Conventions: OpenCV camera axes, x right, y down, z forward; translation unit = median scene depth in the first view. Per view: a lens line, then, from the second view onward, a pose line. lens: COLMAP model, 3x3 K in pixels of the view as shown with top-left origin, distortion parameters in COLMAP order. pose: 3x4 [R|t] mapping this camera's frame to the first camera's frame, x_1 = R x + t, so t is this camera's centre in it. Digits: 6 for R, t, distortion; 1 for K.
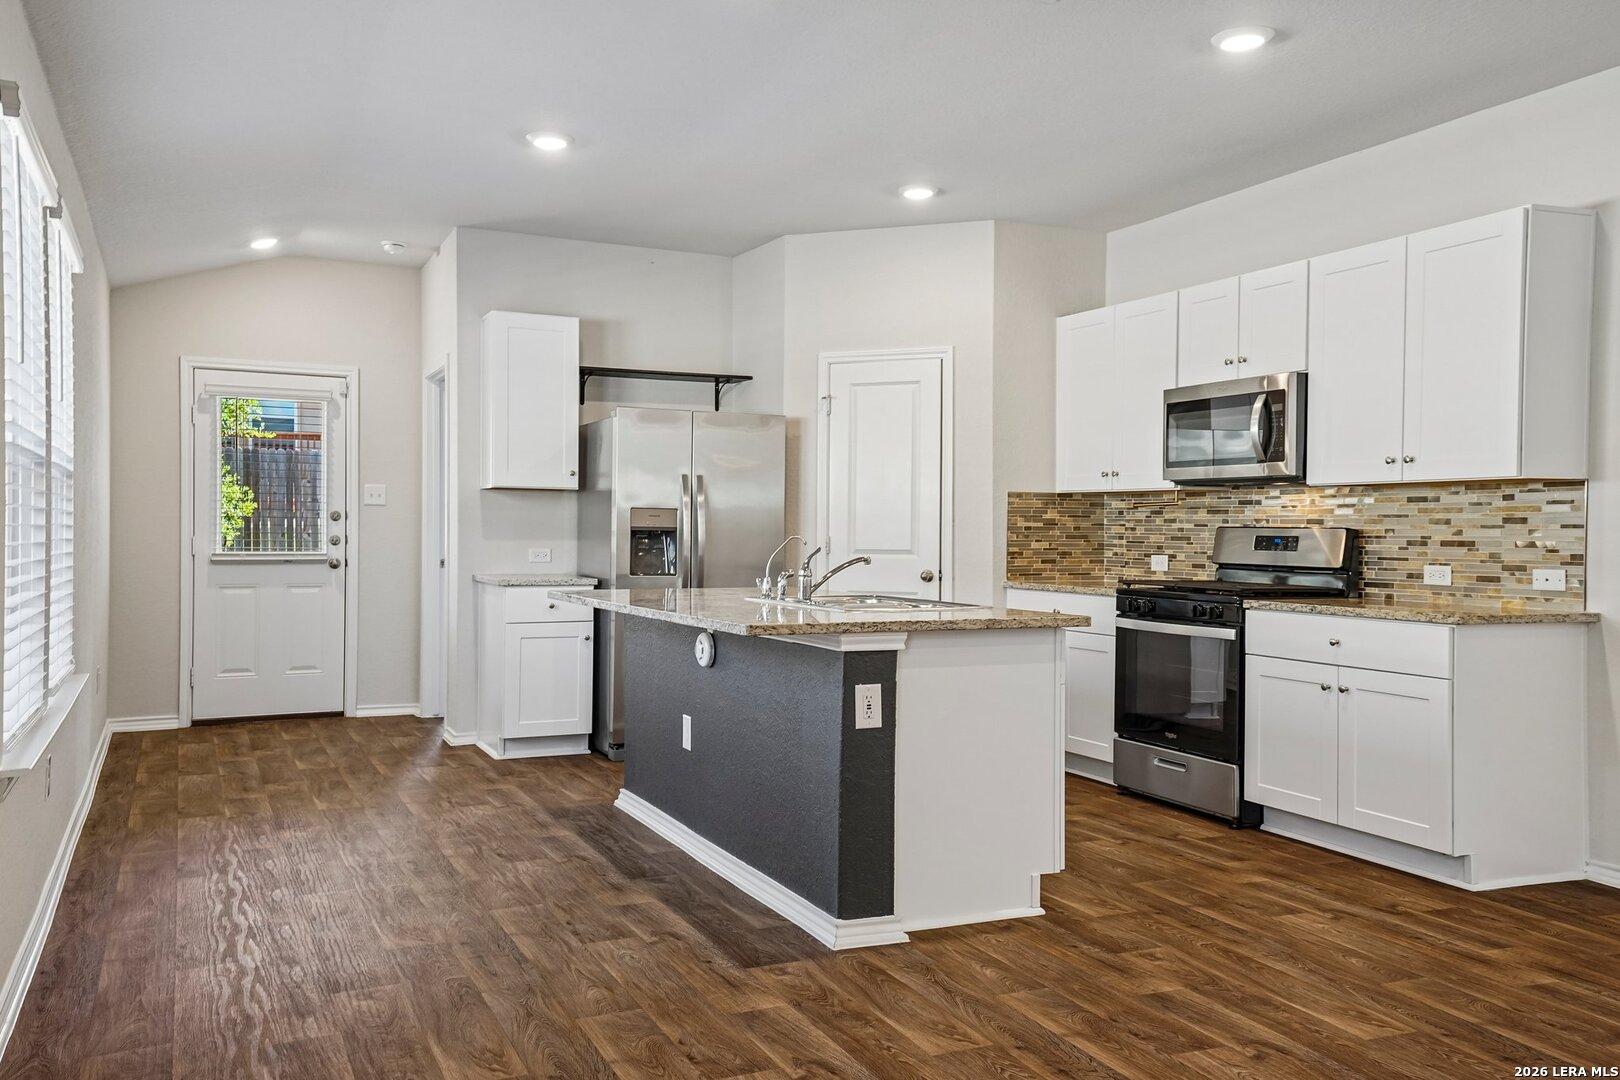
lens RADIAL K [[1333.1, 0, 810.0], [0, 1333.1, 540.0], [0, 0, 1]] dist [0.102639, 0.000330]
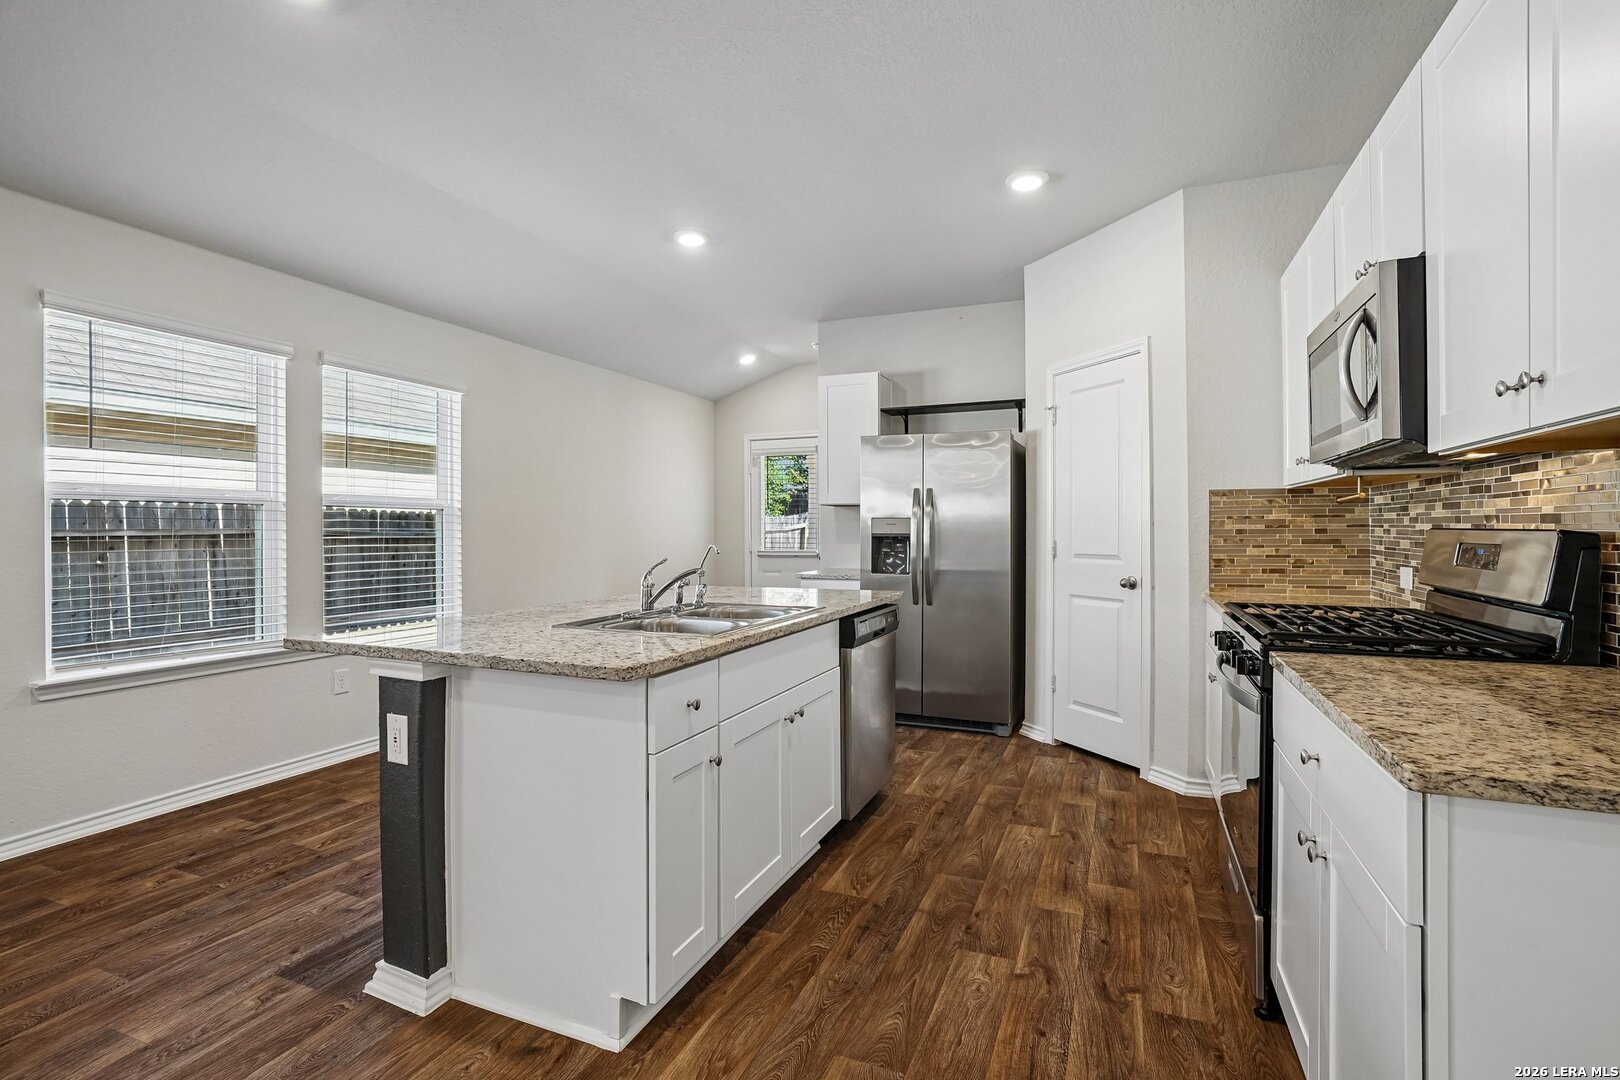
lens RADIAL K [[760.6, 0, 810.6], [0, 760.6, 528.8], [0, 0, 1]] dist [-0.048041, 0.028351]
pose [[0.672741, -0.011935, -0.739782, 0.376204], [0.003333, 0.999909, -0.013100, -0.005866], [0.739871, 0.006348, 0.672719, 0.537429]]
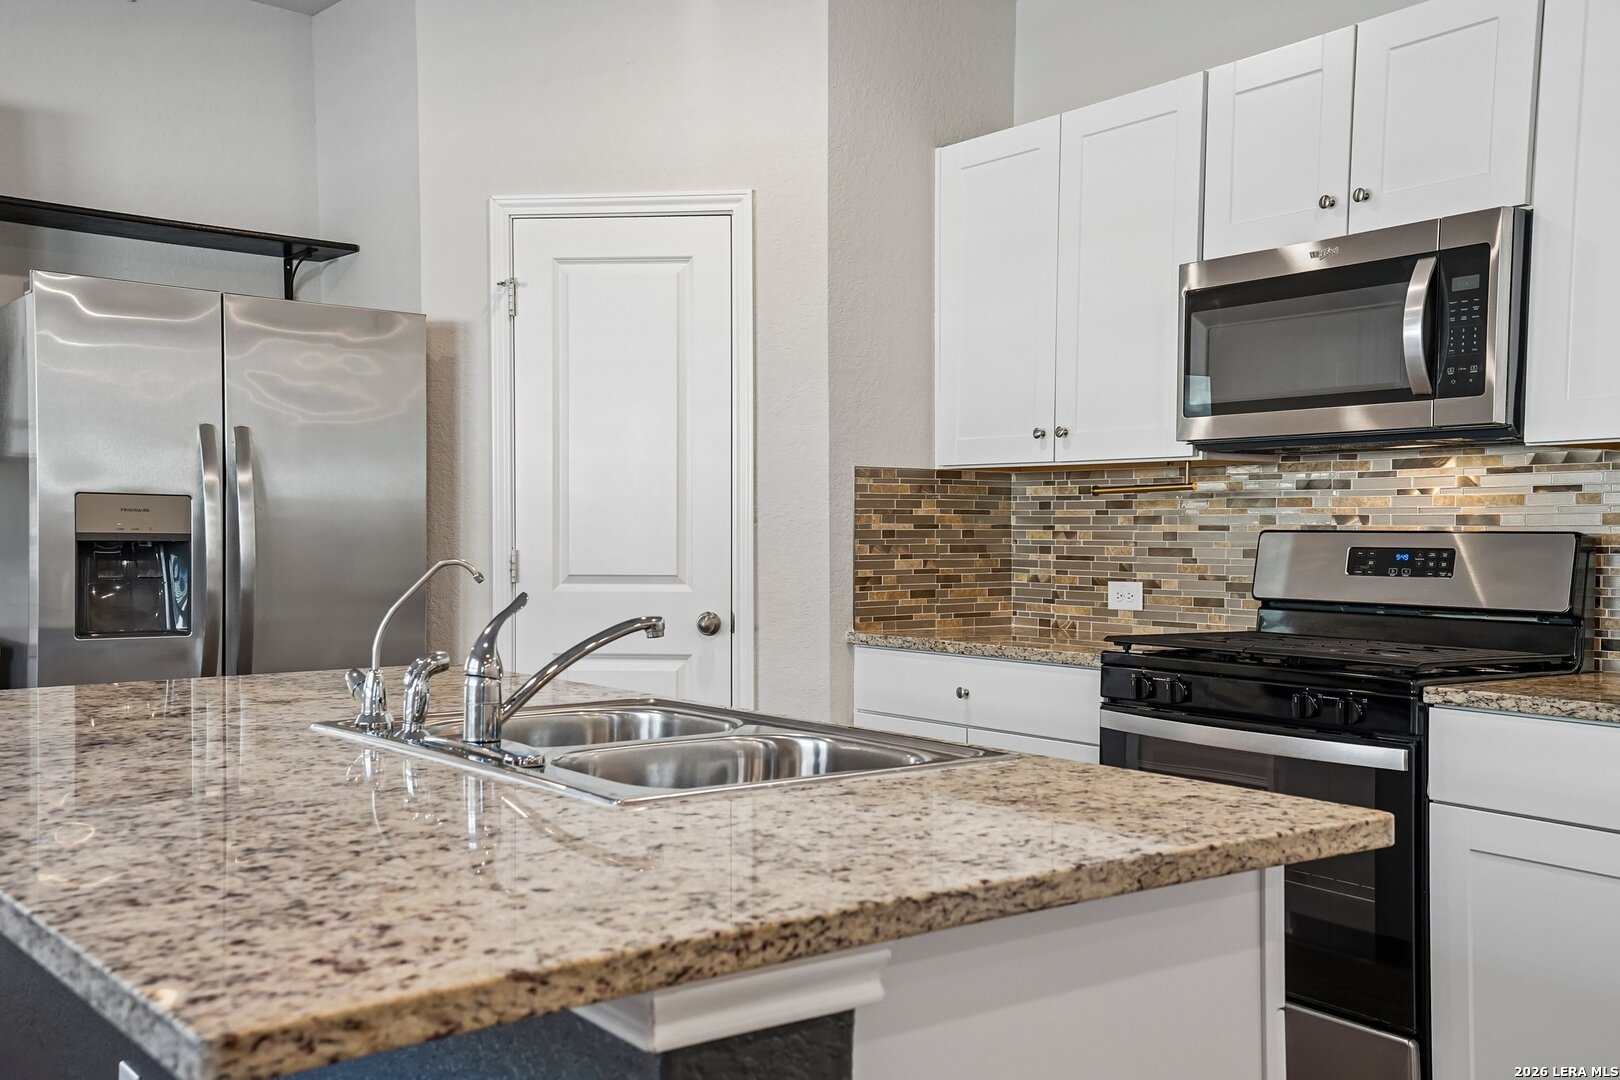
lens RADIAL K [[1559.0, 0, 810.0], [0, 1559.0, 540.0], [0, 0, 1]] dist [0.165802, 0.006979]
pose [[0.976376, -0.004736, 0.216027, -0.006623], [0.005308, 0.999984, -0.002070, -0.005720], [-0.216014, 0.003168, 0.976385, 0.435969]]
